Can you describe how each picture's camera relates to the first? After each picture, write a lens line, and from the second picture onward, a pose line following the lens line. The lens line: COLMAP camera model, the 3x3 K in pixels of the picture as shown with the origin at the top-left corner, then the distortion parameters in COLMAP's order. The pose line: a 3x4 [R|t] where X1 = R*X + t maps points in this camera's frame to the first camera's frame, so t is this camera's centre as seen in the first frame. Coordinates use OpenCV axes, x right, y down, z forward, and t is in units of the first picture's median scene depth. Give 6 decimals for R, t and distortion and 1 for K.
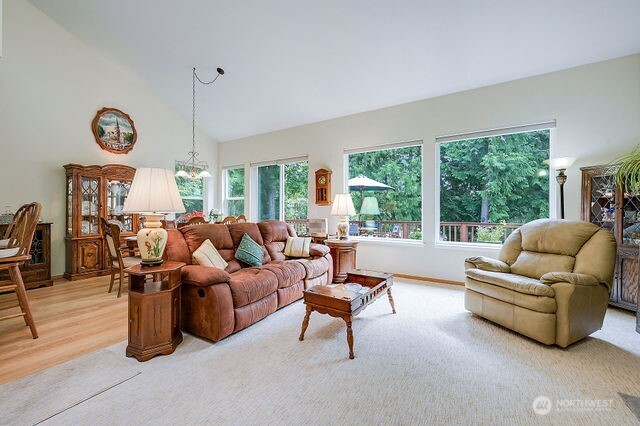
lens RADIAL K [[256.6, 0, 323.5], [0, 256.6, 210.5], [0, 0, 1]] dist [-0.002457, -0.000234]
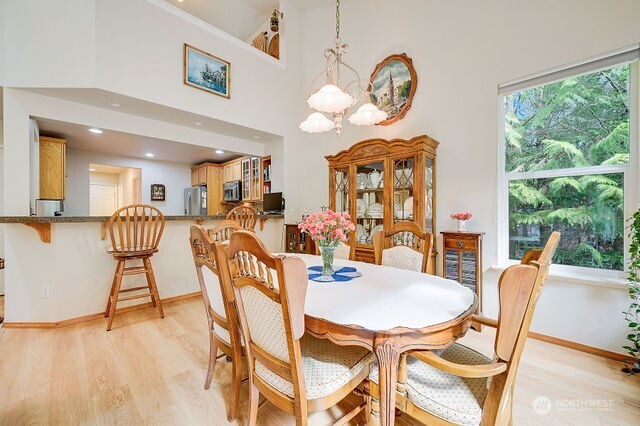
lens RADIAL K [[256.6, 0, 316.4], [0, 256.6, 211.1], [0, 0, 1]] dist [-0.002457, -0.000234]
pose [[-0.235316, -0.007086, -0.971893, -0.142503], [0.005655, 0.999947, -0.008660, 0.005557], [0.971903, -0.007534, -0.235263, 1.064682]]
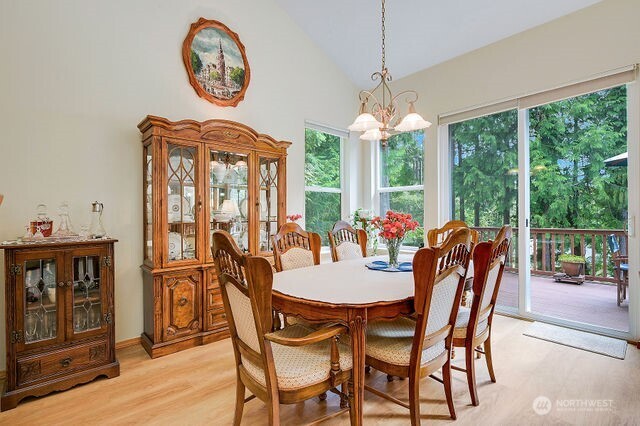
lens RADIAL K [[305.9, 0, 319.7], [0, 305.9, 211.5], [0, 0, 1]] dist [-0.001081, -0.000171]
pose [[0.957465, -0.014396, -0.288190, -0.474001], [0.013004, 0.999893, -0.006744, 0.005099], [0.288256, 0.002709, 0.957549, 0.497326]]
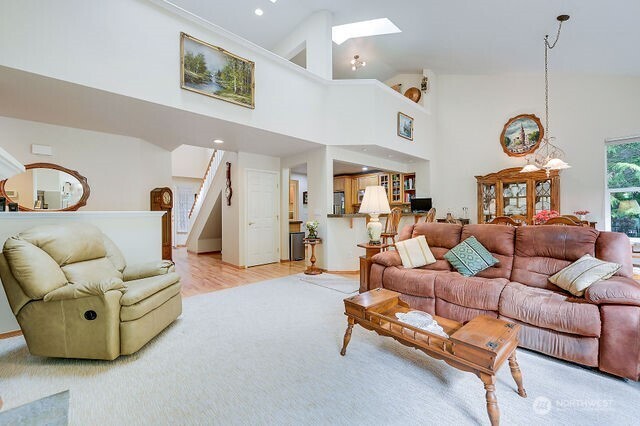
lens RADIAL K [[256.6, 0, 316.8], [0, 256.6, 212.2], [0, 0, 1]] dist [-0.002457, -0.000234]
pose [[-0.286881, 0.001873, -0.957965, 0.500942], [0.011785, 0.999929, -0.001574, 0.001579], [0.957894, -0.011741, -0.286882, 0.534257]]
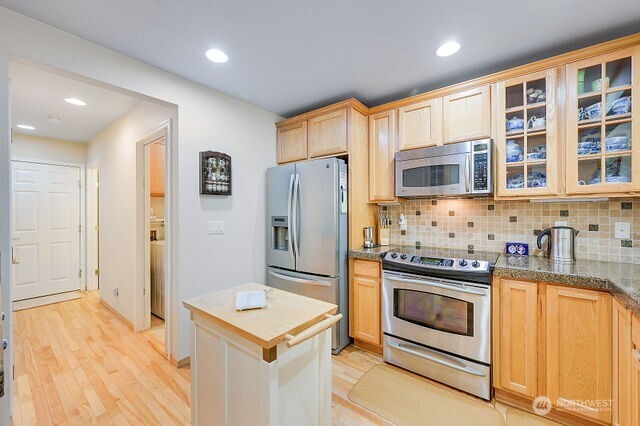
lens RADIAL K [[256.6, 0, 320.2], [0, 256.6, 211.6], [0, 0, 1]] dist [-0.002457, -0.000234]
pose [[-0.110109, -0.005228, -0.993906, -0.762487], [0.012558, 0.999899, -0.006651, -0.025261], [0.993840, -0.013214, -0.110032, 0.201030]]
